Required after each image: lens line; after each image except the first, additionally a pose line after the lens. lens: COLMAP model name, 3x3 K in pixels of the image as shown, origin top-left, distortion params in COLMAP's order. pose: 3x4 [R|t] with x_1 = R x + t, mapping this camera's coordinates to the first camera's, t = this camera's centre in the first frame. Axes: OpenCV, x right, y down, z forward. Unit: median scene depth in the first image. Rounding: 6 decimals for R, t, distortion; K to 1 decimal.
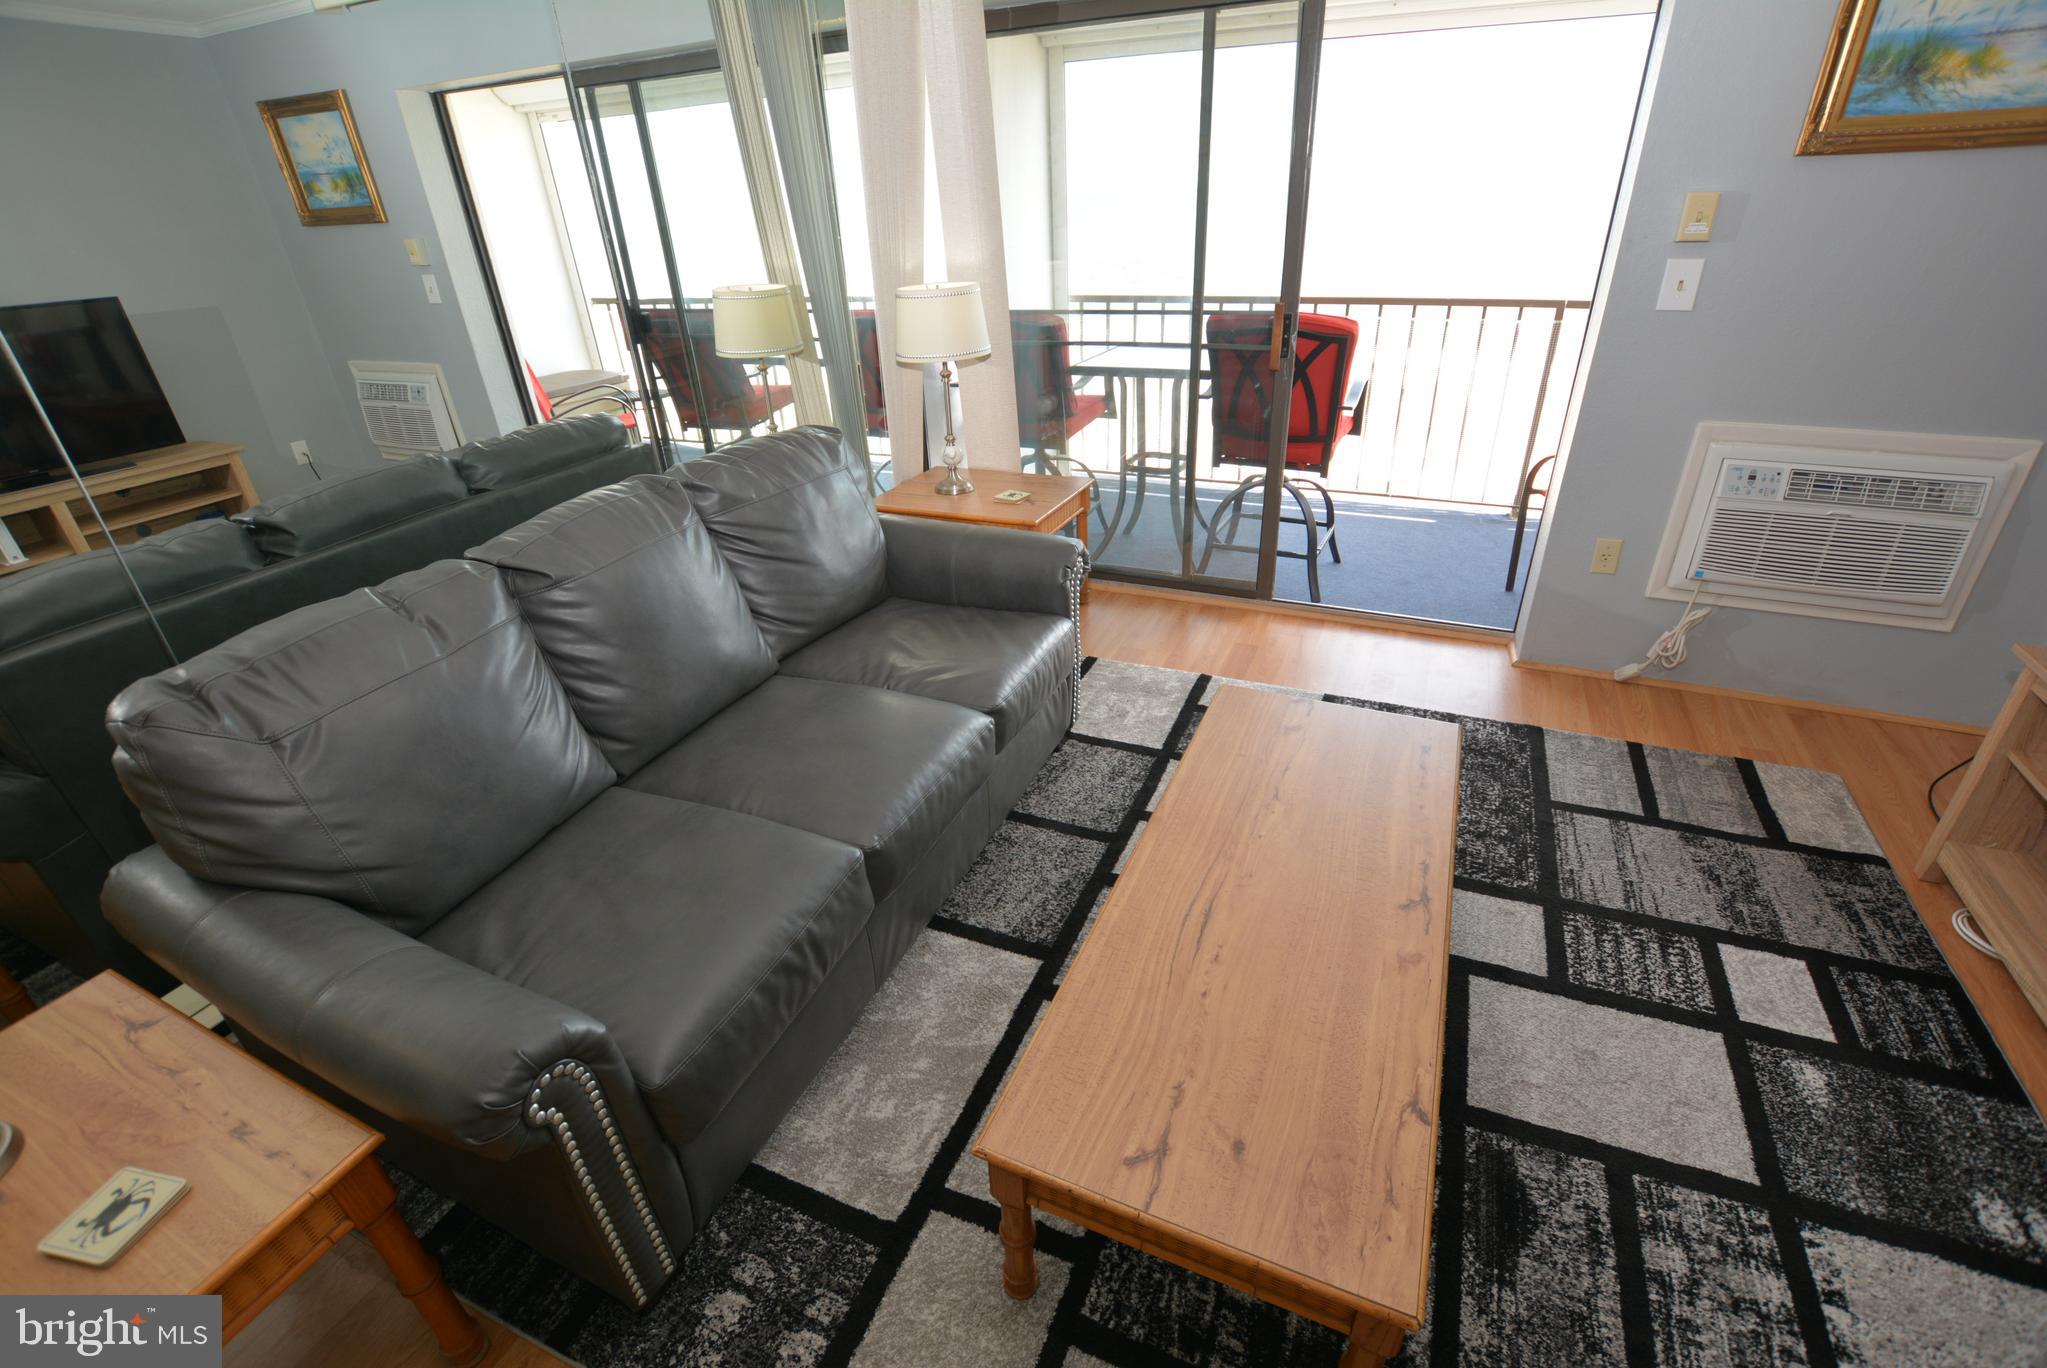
lens RADIAL K [[903.5, 0, 1025.3], [0, 903.5, 692.6], [0, 0, 1]] dist [-0.040099, 0.007267]
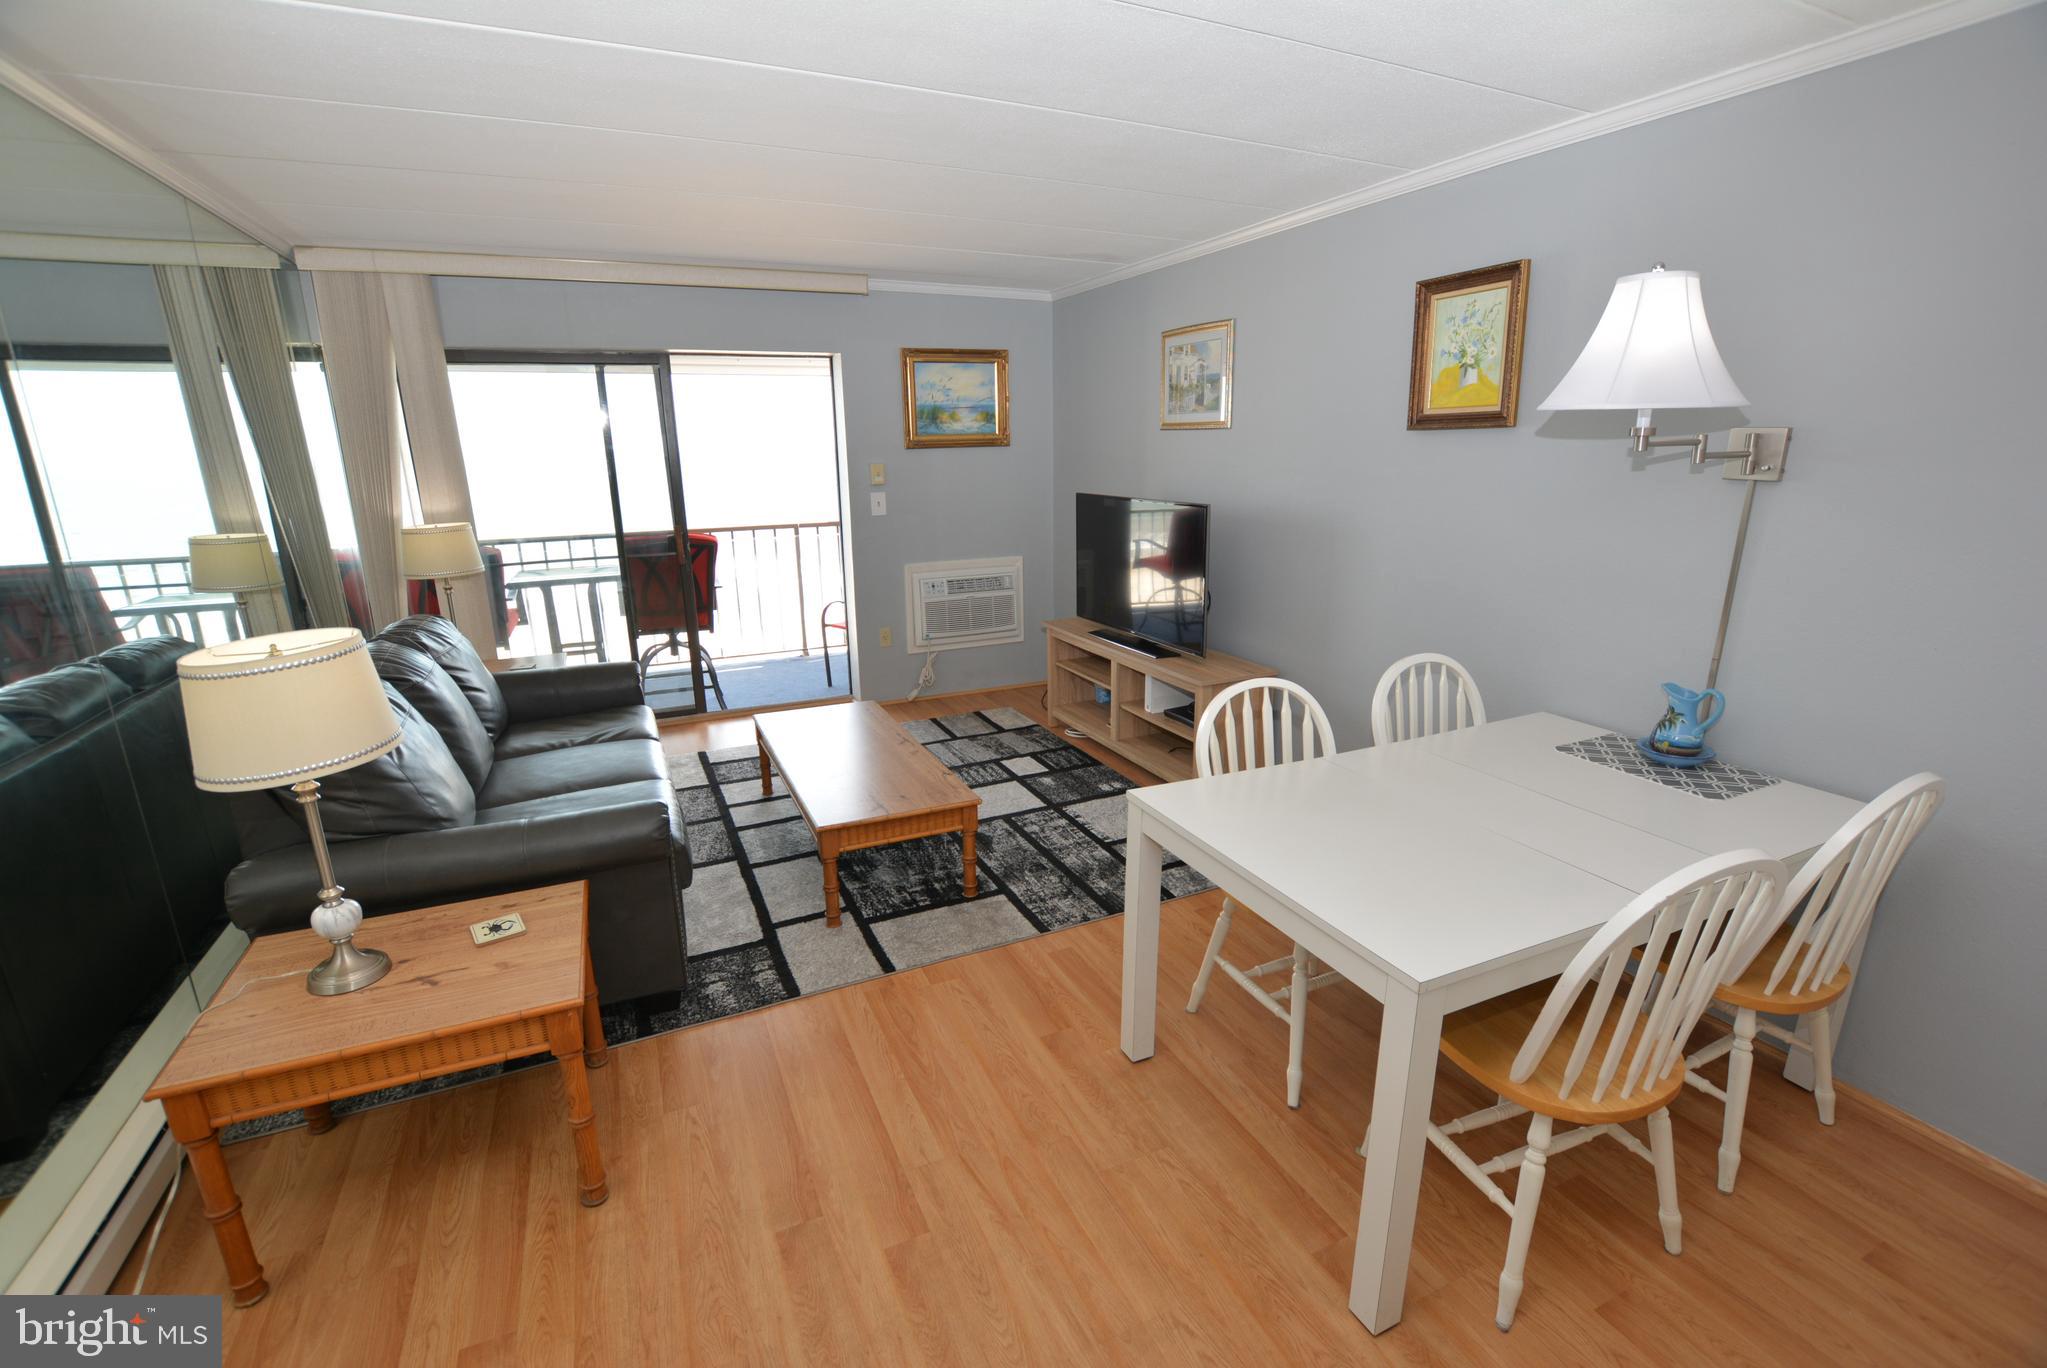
lens RADIAL K [[903.5, 0, 1025.3], [0, 903.5, 692.6], [0, 0, 1]] dist [-0.040099, 0.007267]
pose [[0.658297, -0.168337, 0.733695, -0.806609], [0.353887, 0.929458, -0.104268, 0.361156], [-0.664386, 0.328284, 0.671432, -0.632915]]
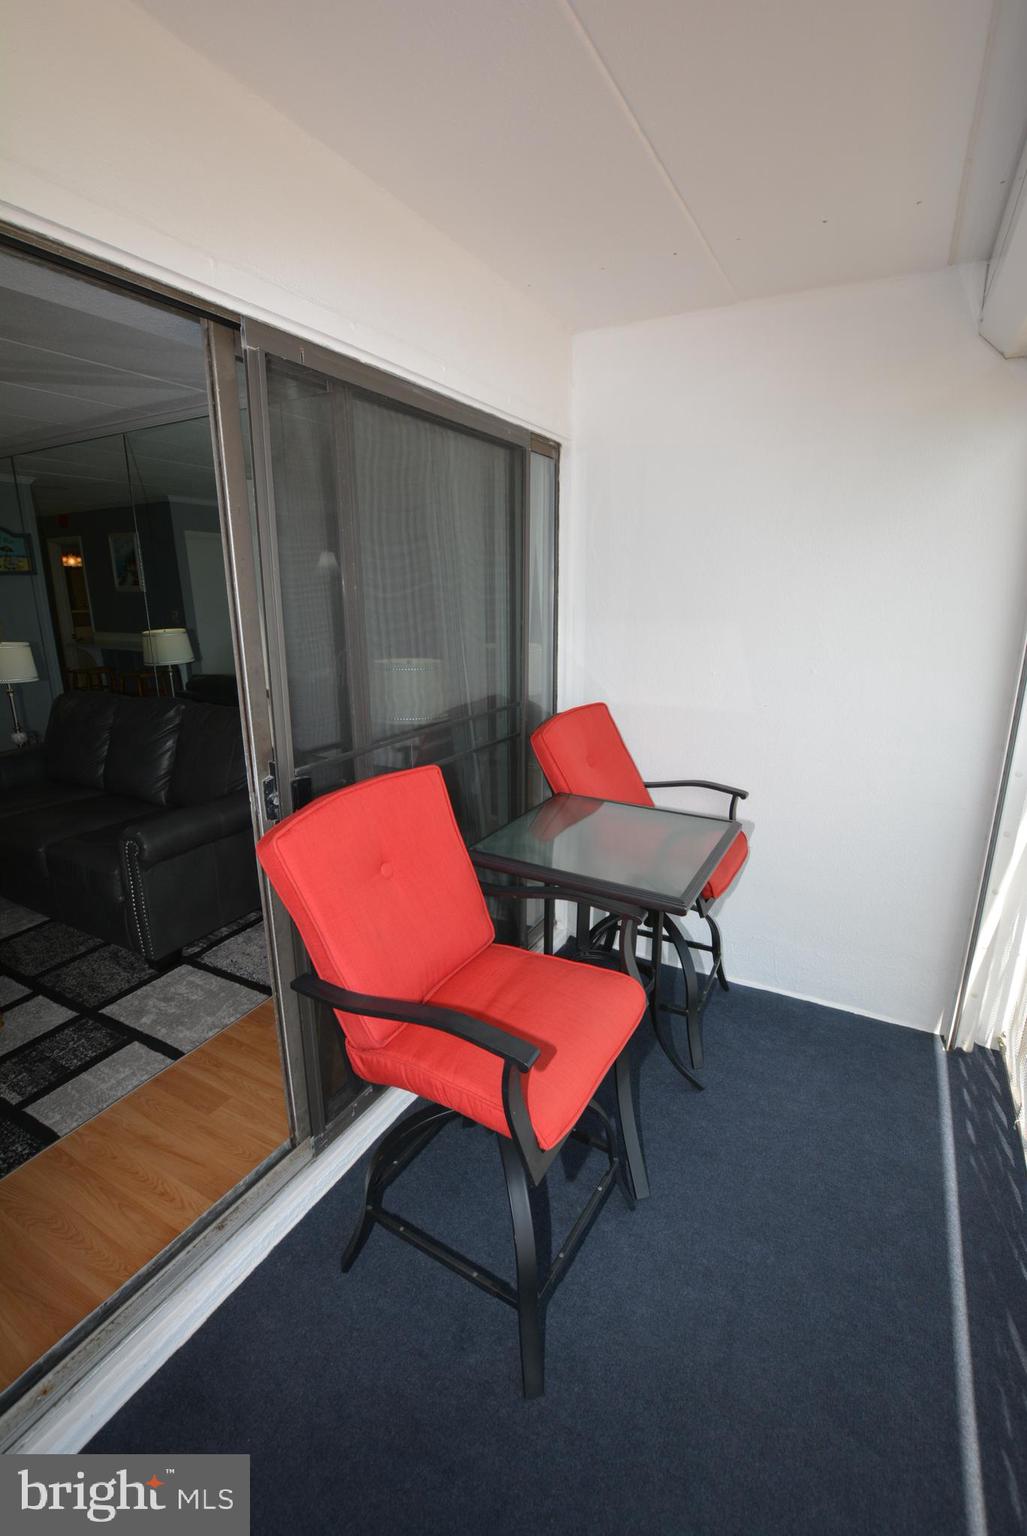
lens RADIAL K [[678.0, 0, 510.9], [0, 678.0, 768.0], [0, 0, 1]] dist [-0.040099, 0.007267]
pose [[-0.081243, 0.299478, -0.950638, 1.132408], [-0.486762, 0.820388, 0.300045, -0.986865], [0.869748, 0.487111, 0.079124, 1.639269]]
